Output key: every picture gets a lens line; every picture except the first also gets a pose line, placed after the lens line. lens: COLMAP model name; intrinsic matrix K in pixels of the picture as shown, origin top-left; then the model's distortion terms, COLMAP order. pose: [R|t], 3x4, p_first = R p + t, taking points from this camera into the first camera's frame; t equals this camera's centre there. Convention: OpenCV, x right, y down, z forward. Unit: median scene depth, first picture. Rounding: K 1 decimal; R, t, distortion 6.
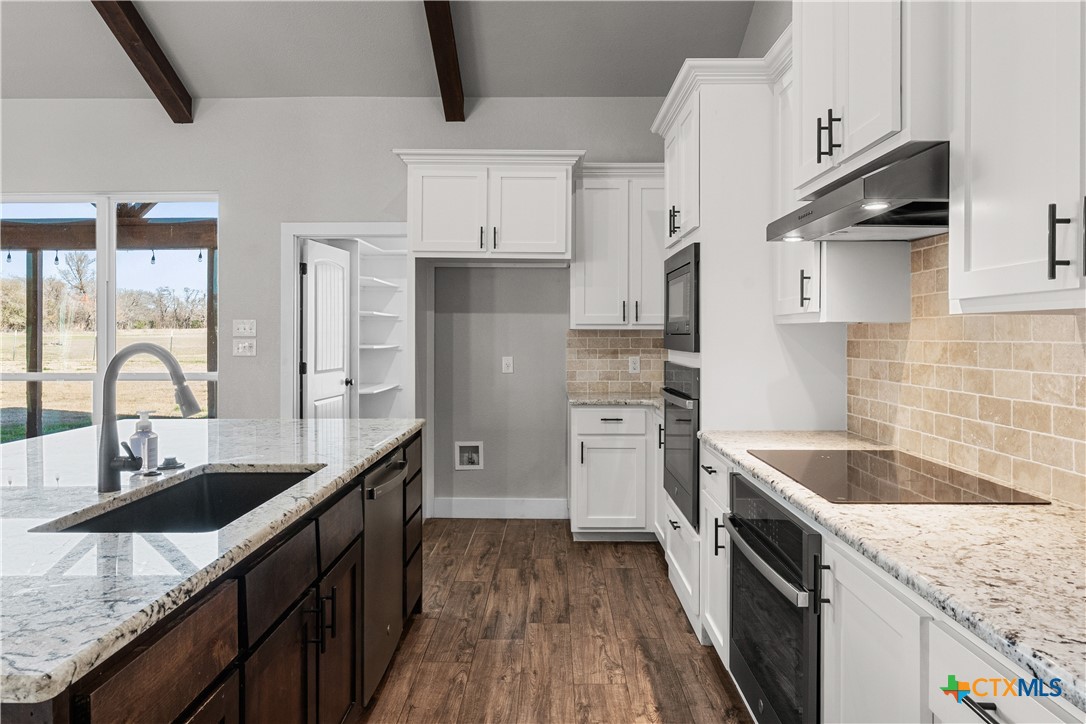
lens RADIAL K [[684.9, 0, 542.5], [0, 684.9, 330.6], [0, 0, 1]] dist [-0.001831, -0.000076]
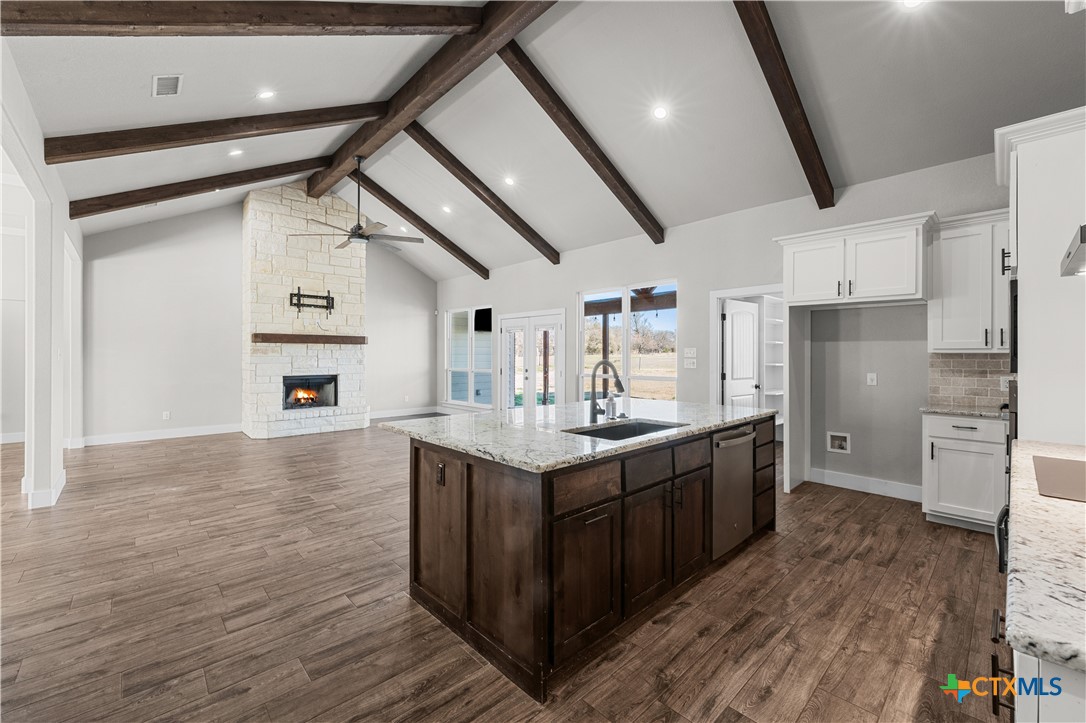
lens RADIAL K [[440.6, 0, 547.3], [0, 440.6, 355.2], [0, 0, 1]] dist [-0.000650, 0.000203]
pose [[0.697916, 0.001622, -0.716178, 0.143723], [0.001143, 0.999994, 0.003378, -0.001466], [0.716179, -0.003176, 0.697910, -0.072855]]
